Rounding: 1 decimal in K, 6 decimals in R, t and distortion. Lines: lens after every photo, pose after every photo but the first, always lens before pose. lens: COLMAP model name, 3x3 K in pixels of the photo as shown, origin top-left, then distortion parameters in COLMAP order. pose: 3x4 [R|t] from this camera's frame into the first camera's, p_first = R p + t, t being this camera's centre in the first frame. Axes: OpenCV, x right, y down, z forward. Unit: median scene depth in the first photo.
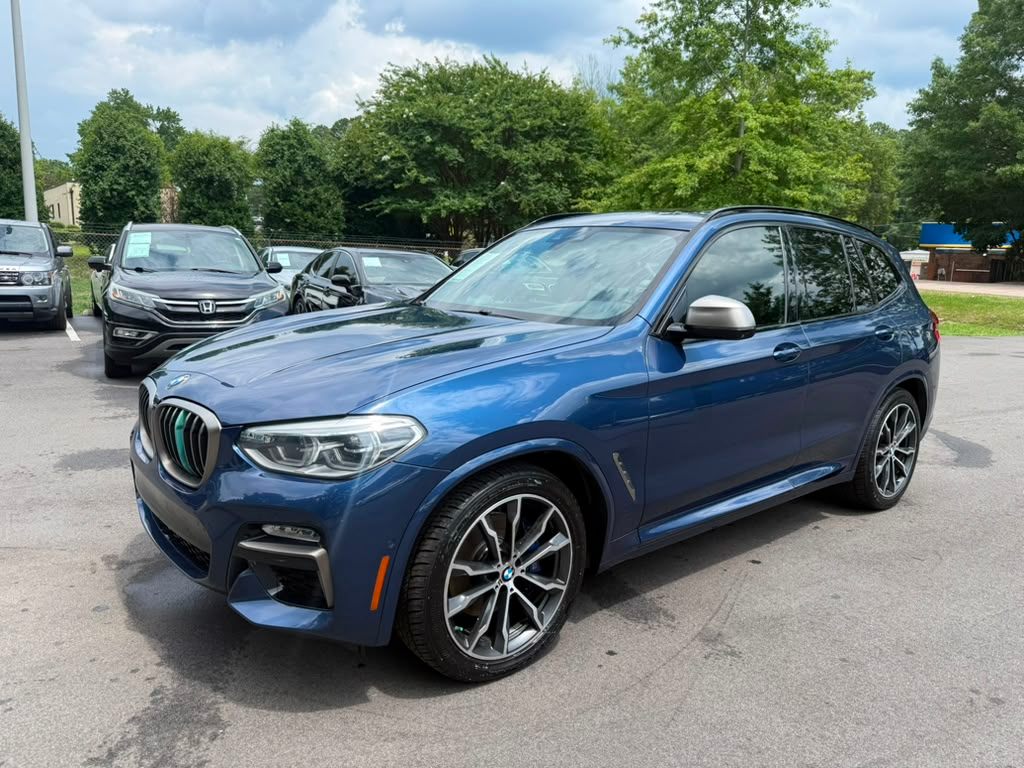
lens RADIAL K [[722.9, 0, 514.5], [0, 722.9, 387.6], [0, 0, 1]] dist [0.020405, -0.034078]
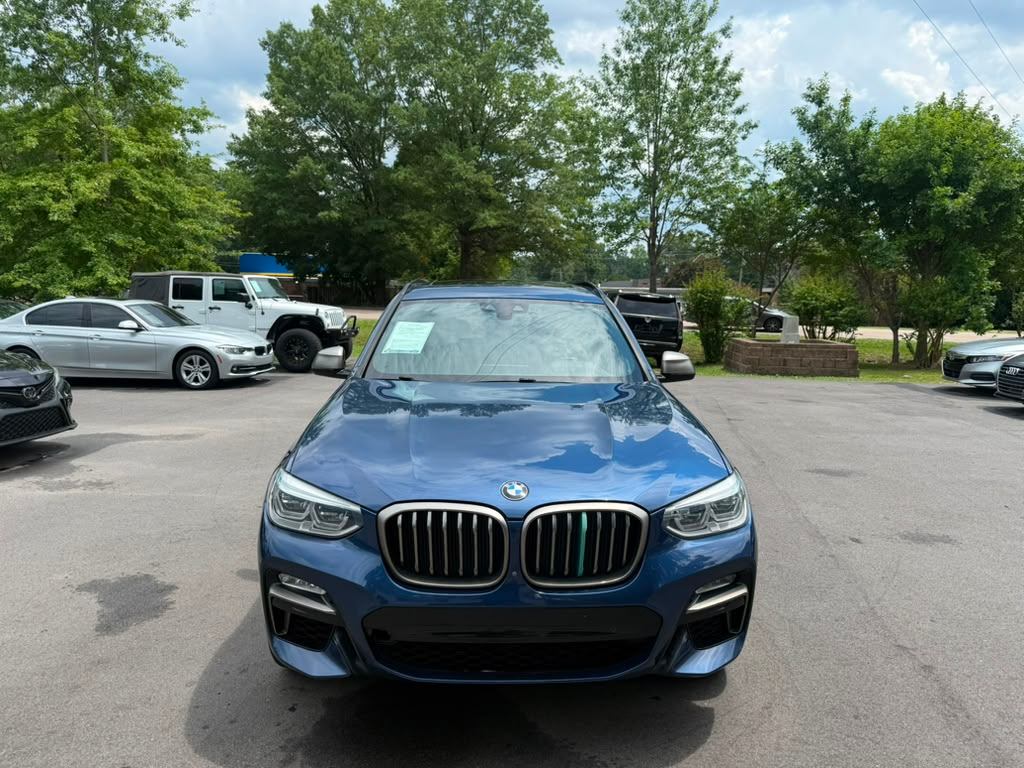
lens RADIAL K [[722.9, 0, 526.2], [0, 722.9, 380.6], [0, 0, 1]] dist [0.020405, -0.034078]
pose [[0.600091, -0.111334, 0.792146, -0.127869], [0.145175, 0.988980, 0.029021, -0.015661], [-0.786648, 0.097584, 0.609641, 0.035776]]
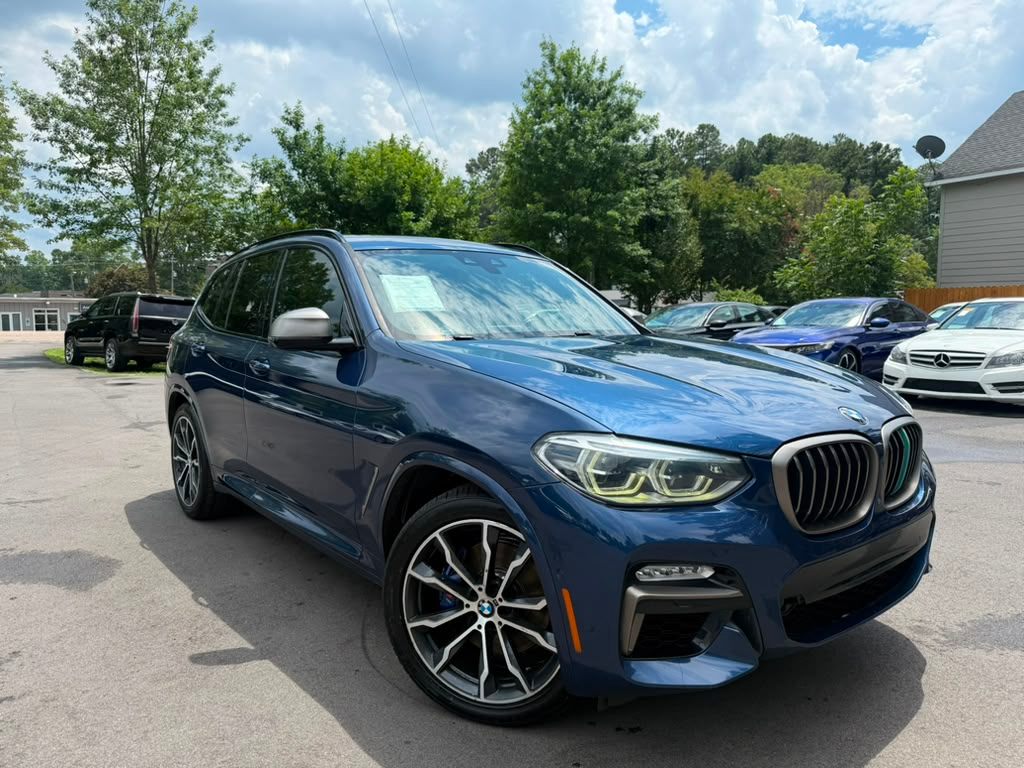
lens RADIAL K [[725.6, 0, 514.0], [0, 725.6, 388.6], [0, 0, 1]] dist [0.025526, -0.048800]
pose [[-0.094333, -0.129792, 0.987044, -0.218675], [0.178039, 0.973282, 0.144998, -0.019267], [-0.979491, 0.189411, -0.068705, 0.107203]]
